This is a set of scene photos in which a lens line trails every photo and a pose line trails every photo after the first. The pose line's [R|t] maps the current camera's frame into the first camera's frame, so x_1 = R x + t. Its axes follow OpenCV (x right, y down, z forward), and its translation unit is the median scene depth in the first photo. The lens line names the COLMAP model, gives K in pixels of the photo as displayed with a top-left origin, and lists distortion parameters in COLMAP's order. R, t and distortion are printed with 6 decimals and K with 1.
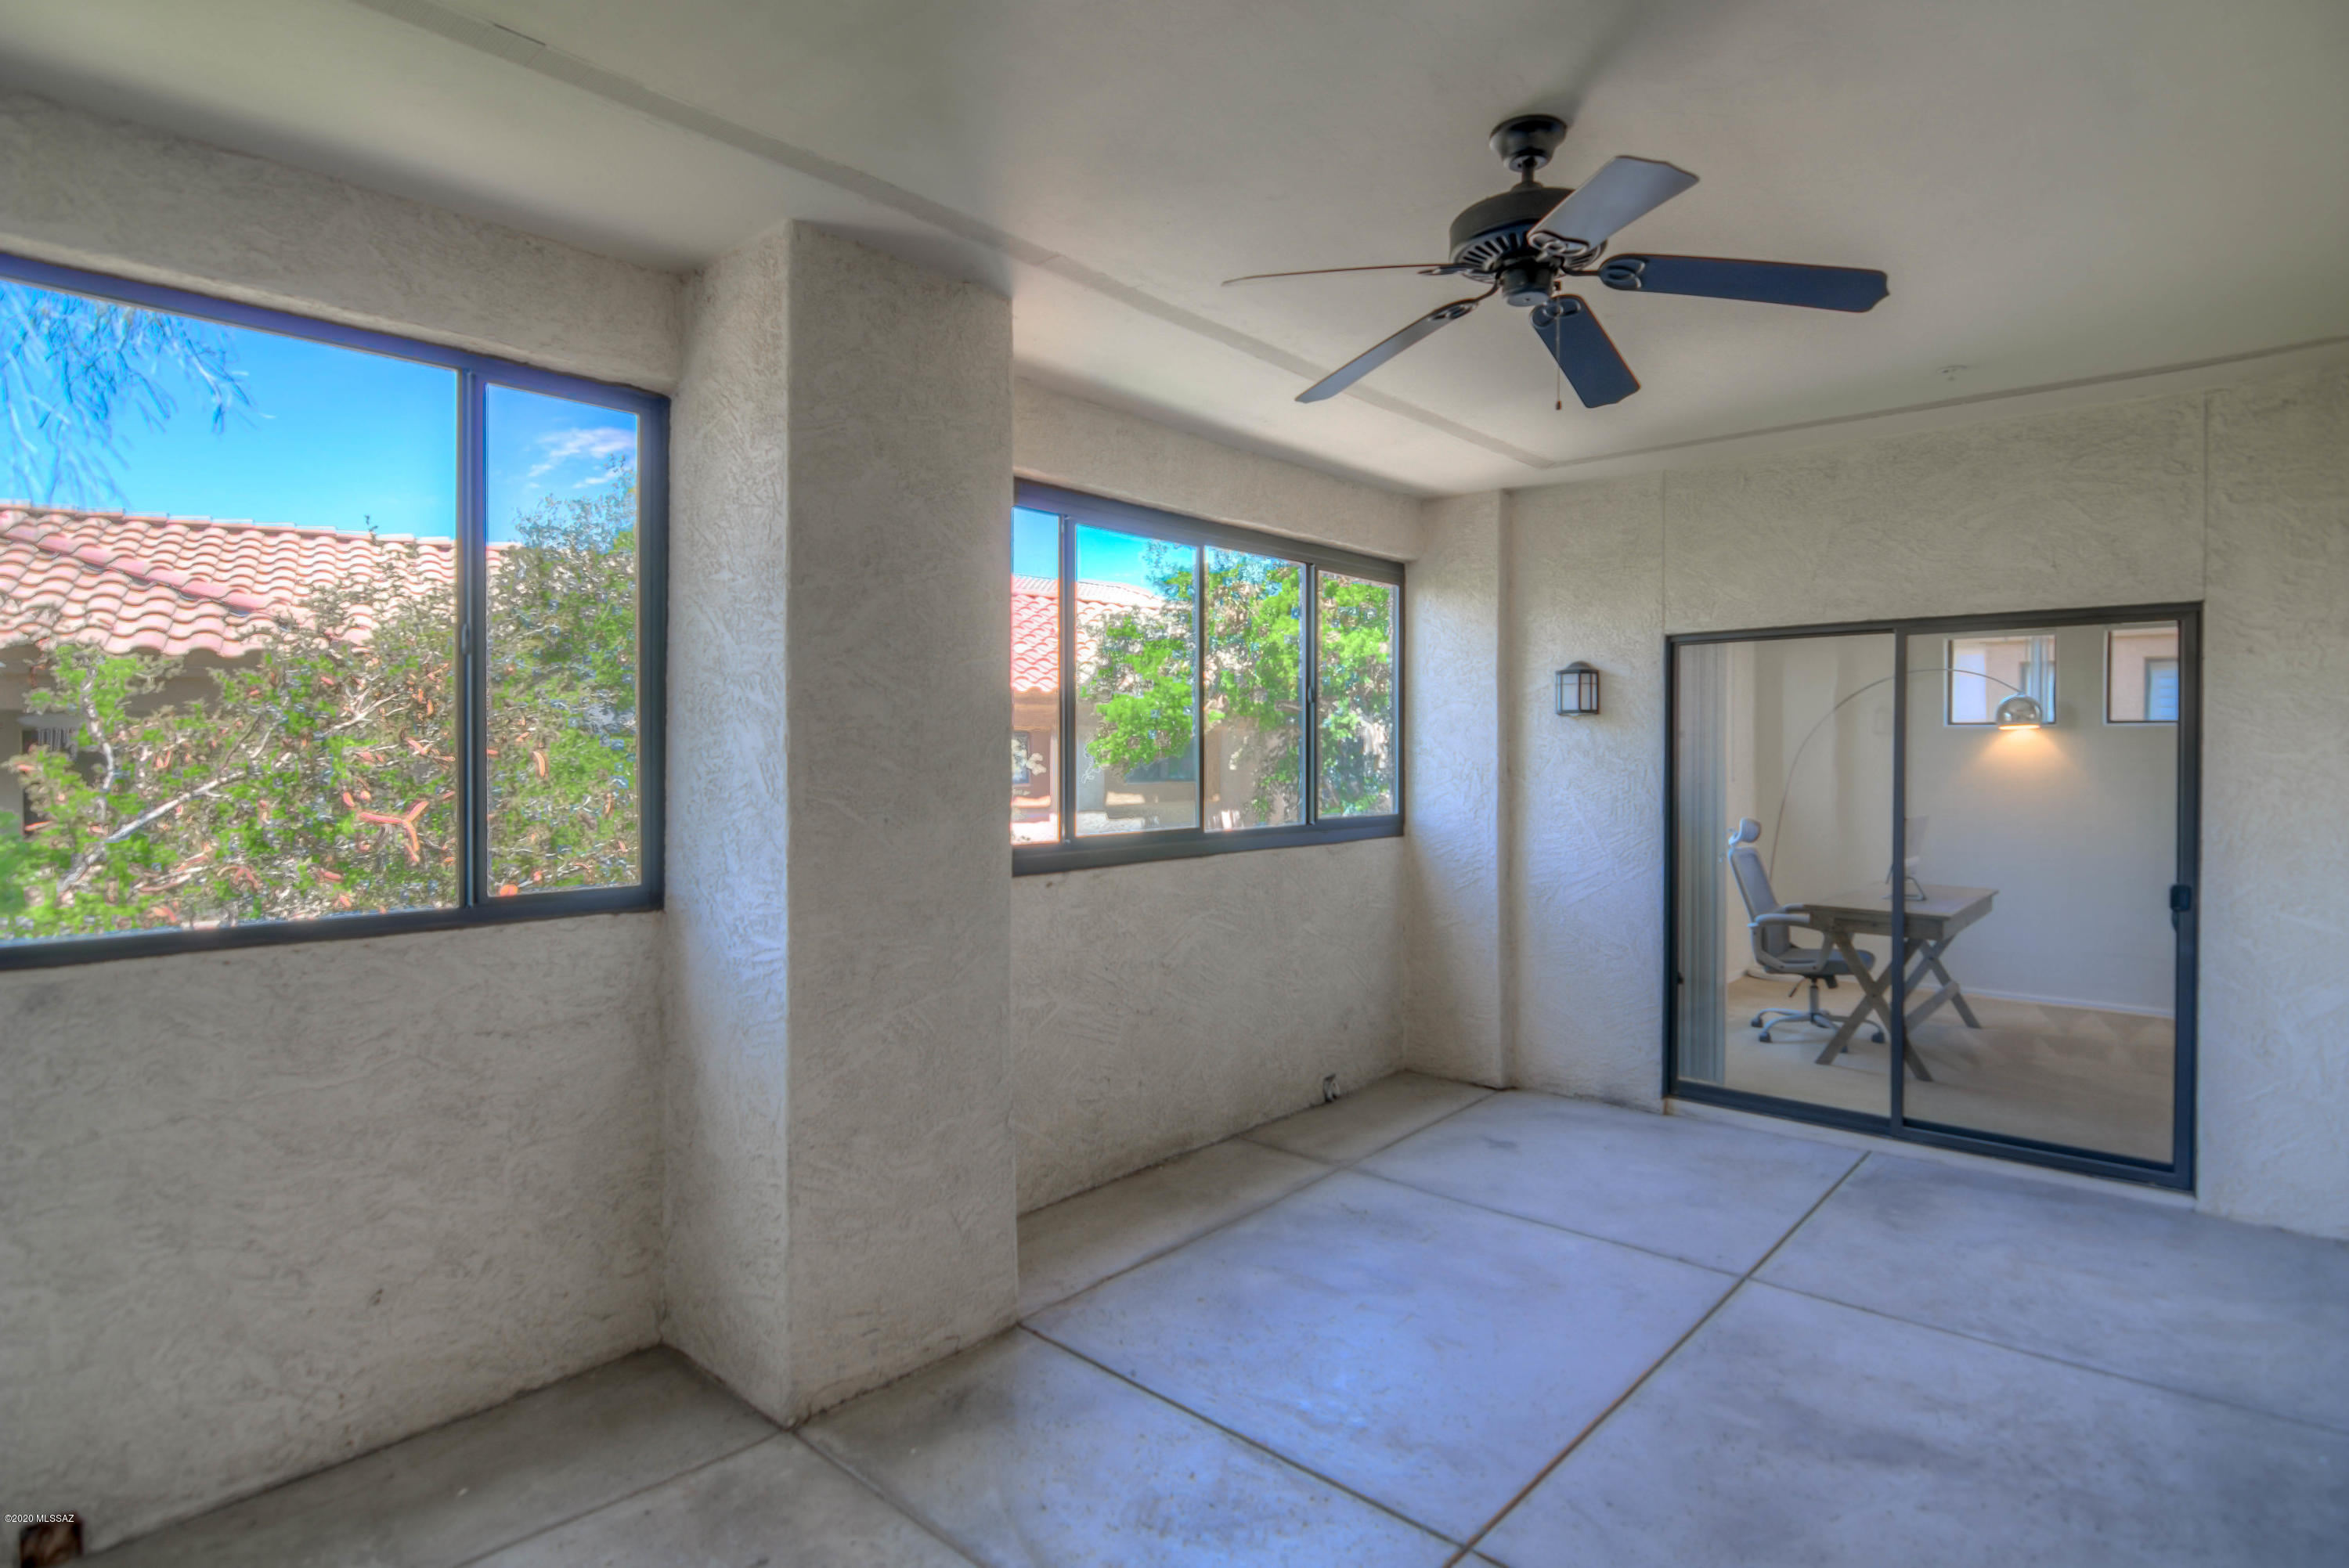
lens RADIAL K [[1213.7, 0, 1223.4], [0, 1213.7, 761.8], [0, 0, 1]] dist [-0.010196, -0.006752]
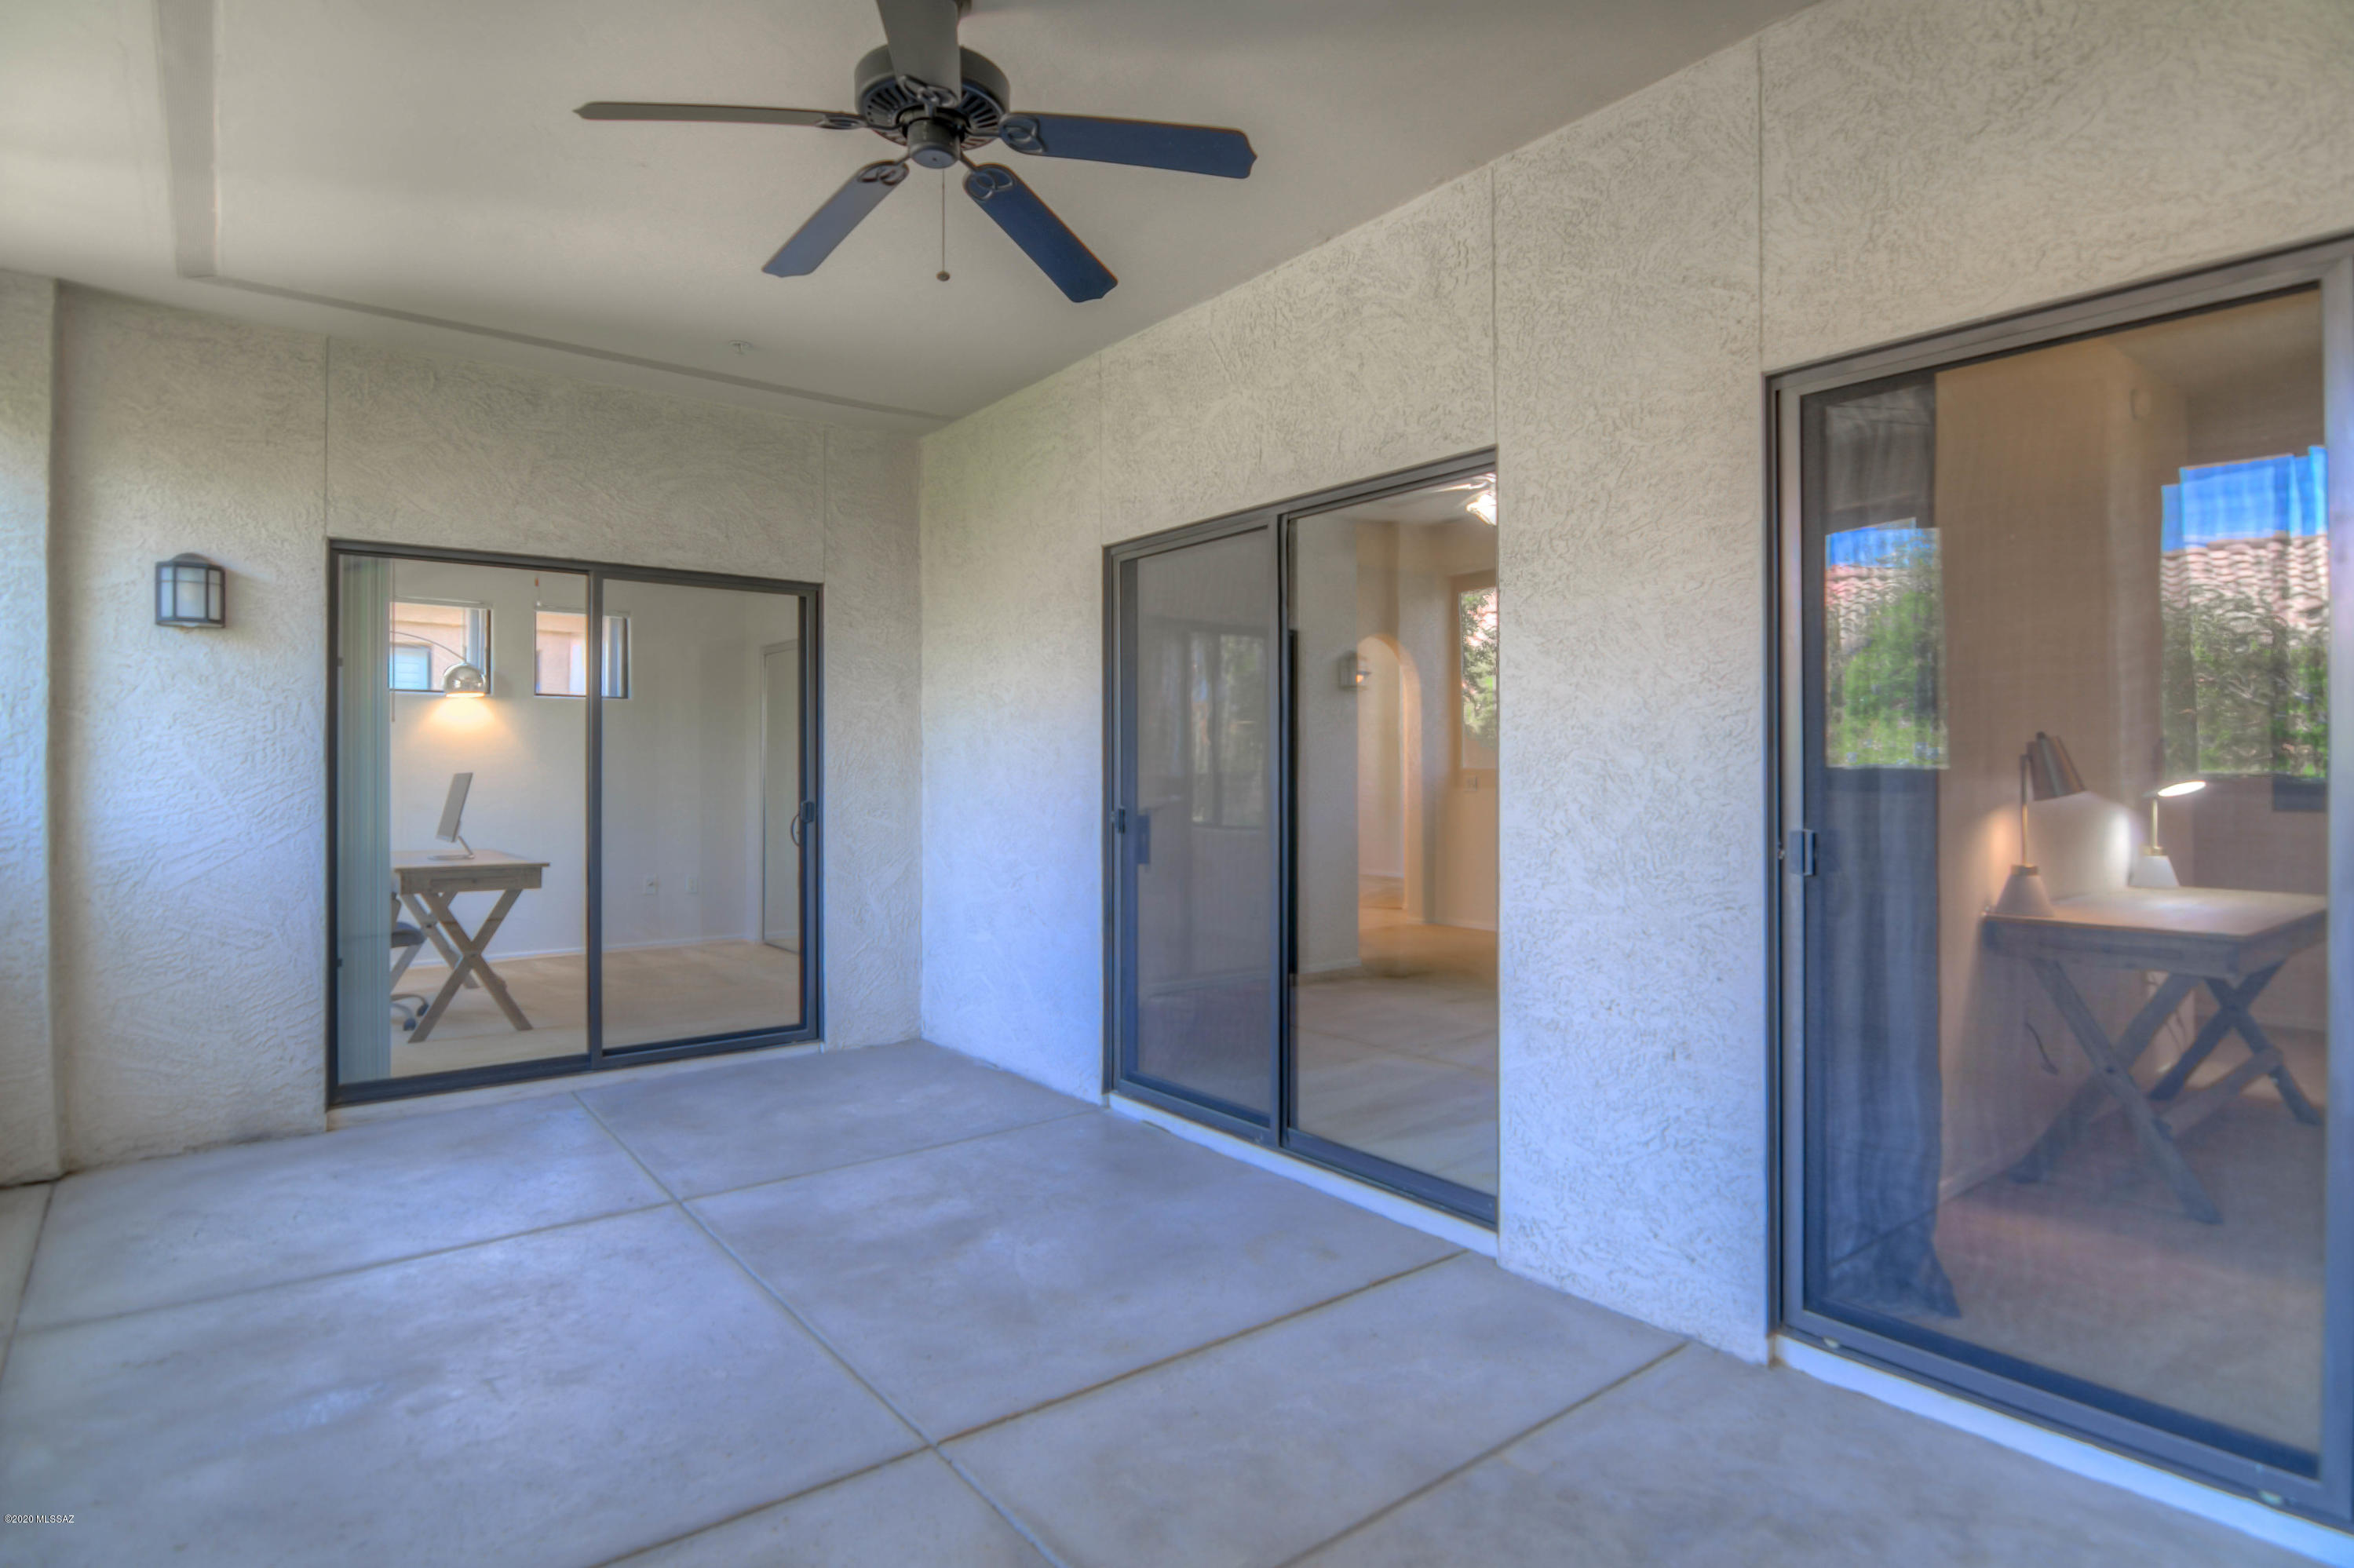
lens RADIAL K [[1216.4, 0, 1178.2], [0, 1216.4, 768.4], [0, 0, 1]] dist [-0.010196, -0.006752]
pose [[0.189260, -0.000797, 0.981927, -0.340924], [0.012093, 0.999926, -0.001519, 0.061260], [-0.981853, 0.012162, 0.189256, 0.307301]]
